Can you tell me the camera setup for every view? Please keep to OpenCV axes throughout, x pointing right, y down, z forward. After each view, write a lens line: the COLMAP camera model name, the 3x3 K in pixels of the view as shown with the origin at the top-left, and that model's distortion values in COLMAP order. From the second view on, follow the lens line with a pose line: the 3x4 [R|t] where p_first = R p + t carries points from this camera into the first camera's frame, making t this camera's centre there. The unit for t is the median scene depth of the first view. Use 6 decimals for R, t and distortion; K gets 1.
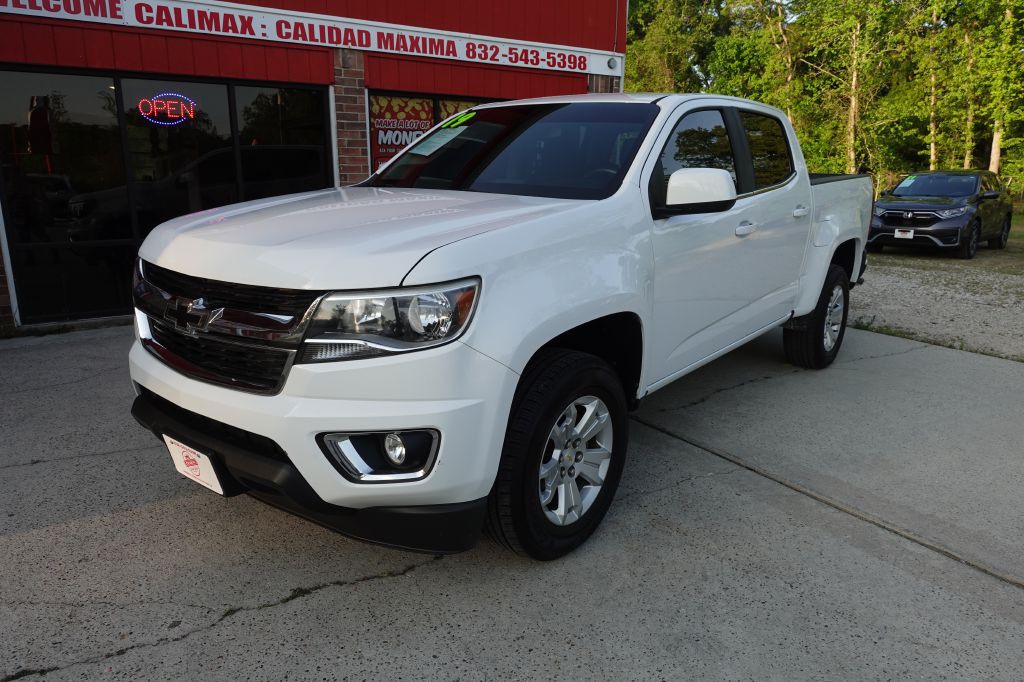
lens RADIAL K [[706.7, 0, 513.6], [0, 706.7, 340.7], [0, 0, 1]] dist [-0.000121, -0.000587]
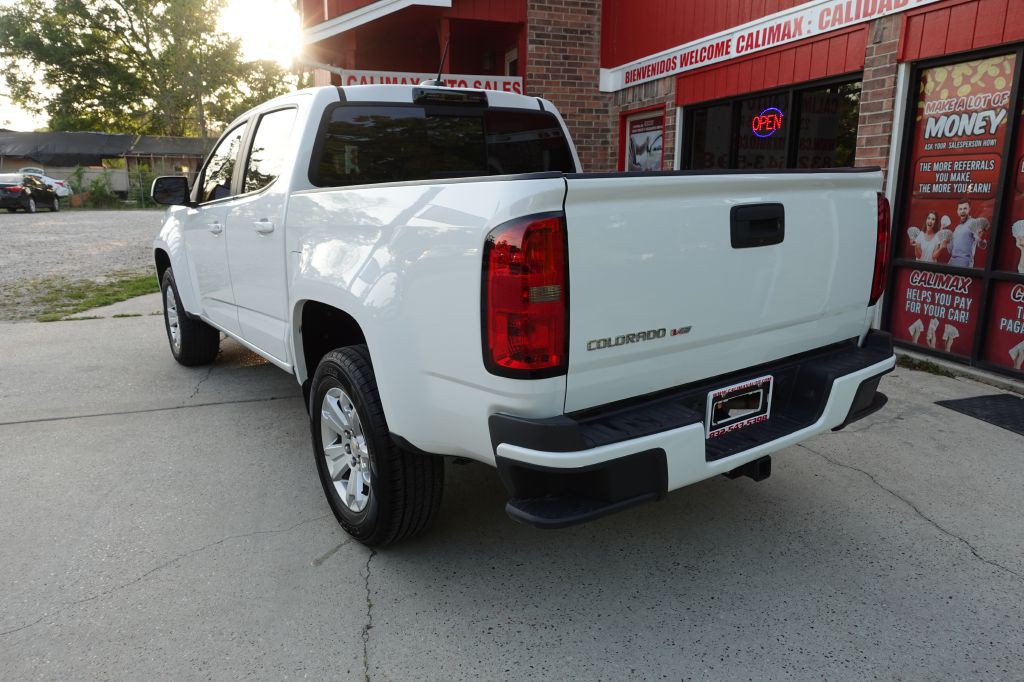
lens RADIAL K [[706.7, 0, 513.9], [0, 706.7, 338.4], [0, 0, 1]] dist [-0.000121, -0.000587]
pose [[-0.278527, 0.203586, -0.938603, 0.641442], [-0.220674, 0.937564, 0.268845, -0.199744], [0.934733, 0.282006, -0.216211, 0.865586]]
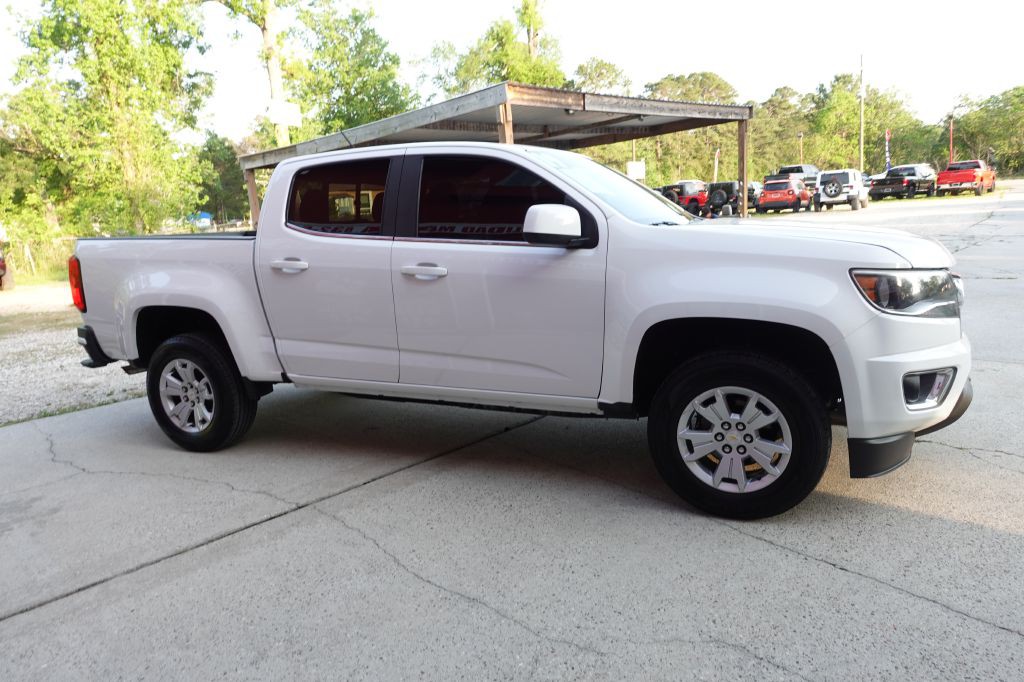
lens RADIAL K [[706.7, 0, 518.7], [0, 706.7, 335.5], [0, 0, 1]] dist [-0.000121, -0.000587]
pose [[-0.249558, -0.161804, 0.954746, -0.539814], [0.281967, 0.931077, 0.231496, -0.176407], [-0.926399, 0.326979, -0.186734, 0.699445]]
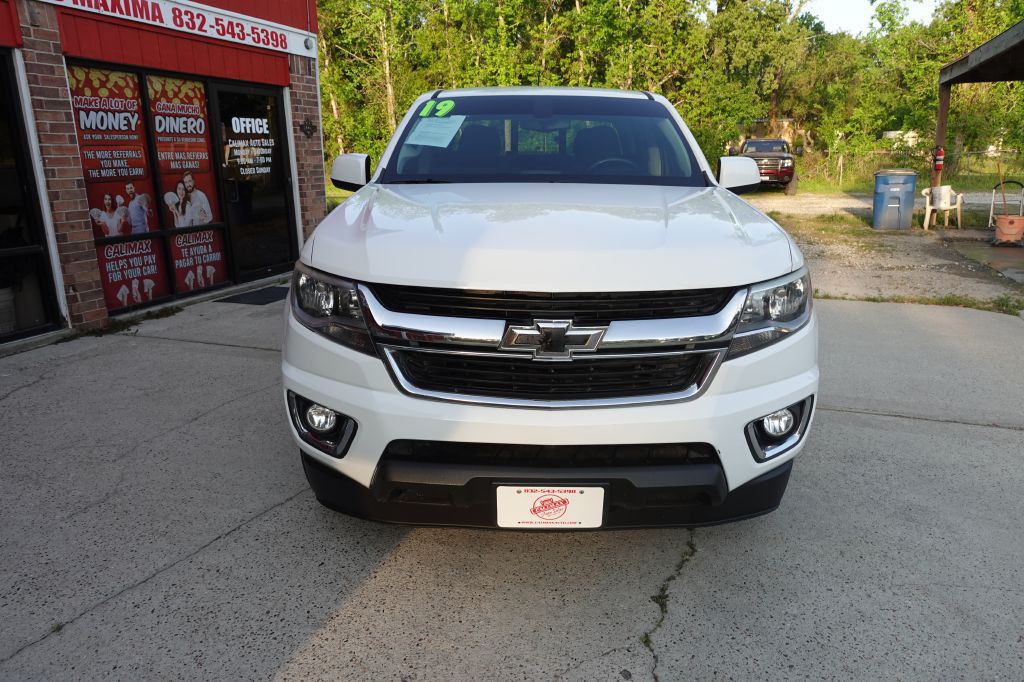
lens RADIAL K [[706.7, 0, 515.3], [0, 706.7, 340.2], [0, 0, 1]] dist [-0.000121, -0.000587]
pose [[0.790303, -0.169457, 0.588817, -0.324731], [0.156095, 0.984969, 0.073958, -0.033845], [-0.592500, 0.033462, 0.804875, 0.105373]]
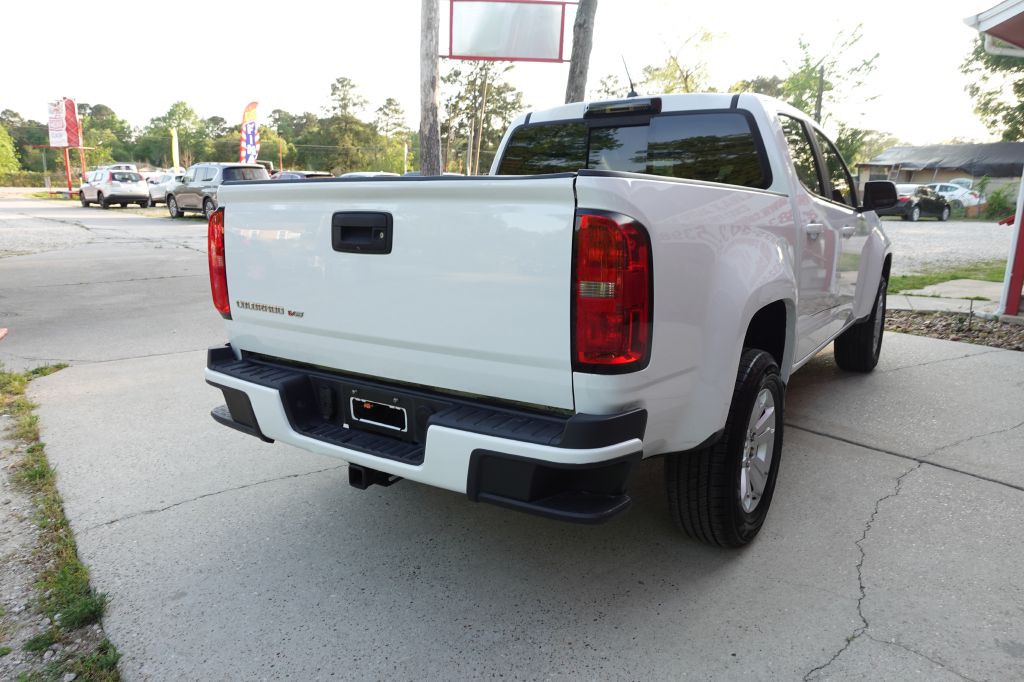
lens RADIAL K [[706.7, 0, 511.4], [0, 706.7, 338.3], [0, 0, 1]] dist [-0.000121, -0.000587]
pose [[-0.996779, 0.002612, -0.080161, 0.283591], [-0.031851, 0.904389, 0.425519, -0.276518], [0.073608, 0.426701, -0.901392, 1.179400]]
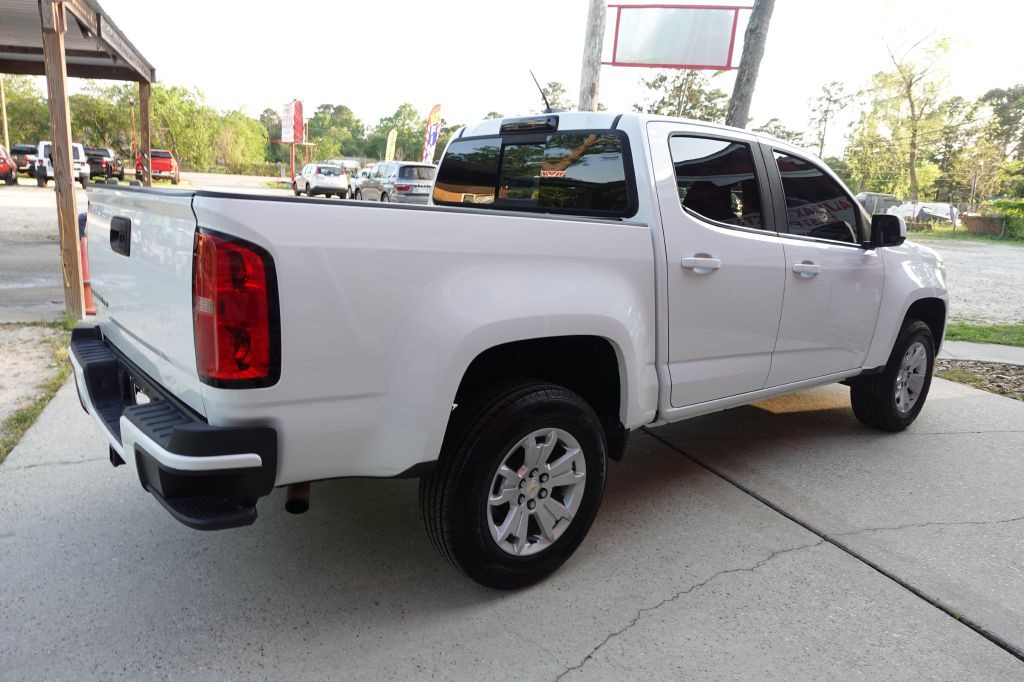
lens RADIAL K [[706.7, 0, 509.8], [0, 706.7, 337.4], [0, 0, 1]] dist [-0.000121, -0.000587]
pose [[-0.977342, -0.100827, 0.186111, 0.076829], [-0.012523, 0.905263, 0.424666, -0.287727], [-0.211297, 0.412713, -0.886014, 1.160944]]
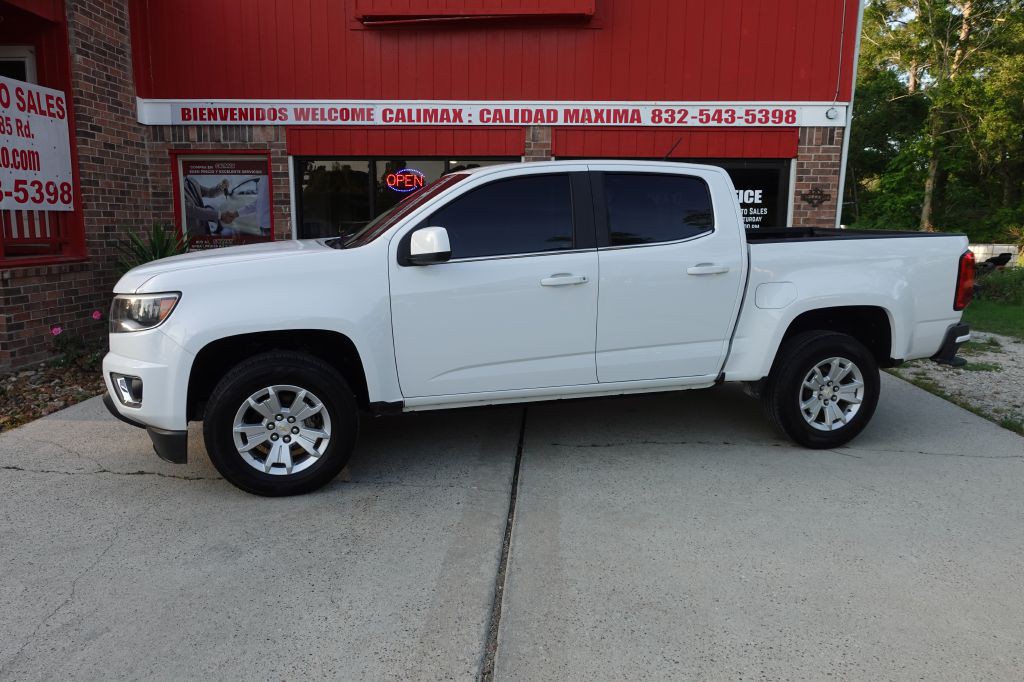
lens RADIAL K [[706.7, 0, 512.8], [0, 706.7, 341.3], [0, 0, 1]] dist [-0.000121, -0.000587]
pose [[0.805596, 0.099855, -0.583989, 0.457845], [-0.140861, 0.989712, -0.025085, -0.013131], [0.575476, 0.102470, 0.811374, 0.035379]]
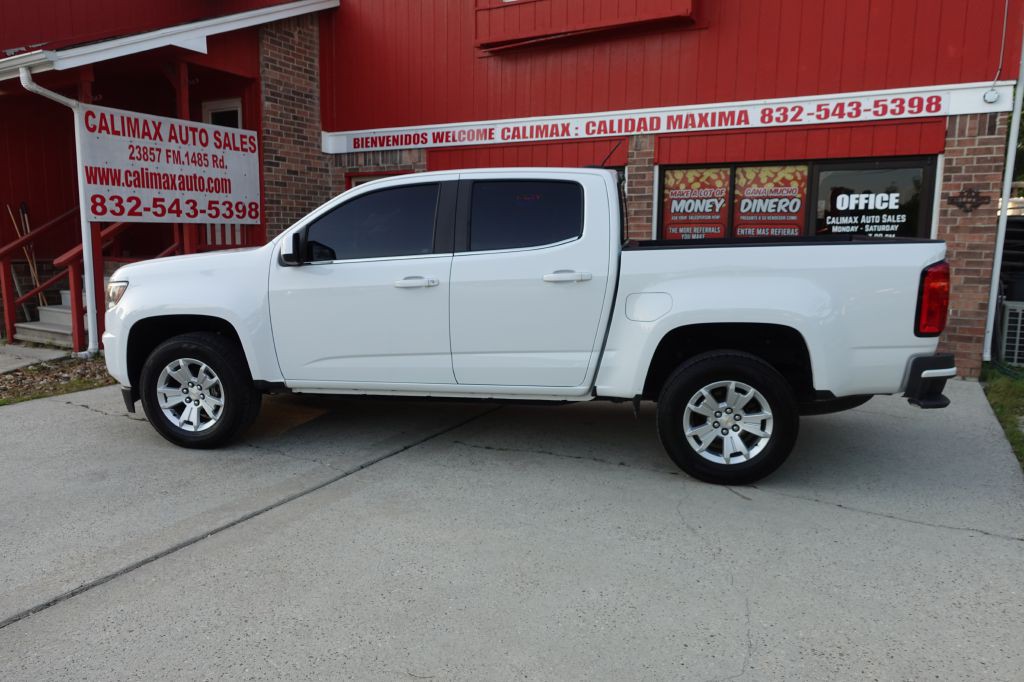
lens RADIAL K [[706.7, 0, 511.6], [0, 706.7, 337.5], [0, 0, 1]] dist [-0.000121, -0.000587]
pose [[0.468346, 0.126038, -0.874509, 0.719980], [-0.208234, 0.977638, 0.029381, -0.068803], [0.858656, 0.168342, 0.484118, 0.291337]]
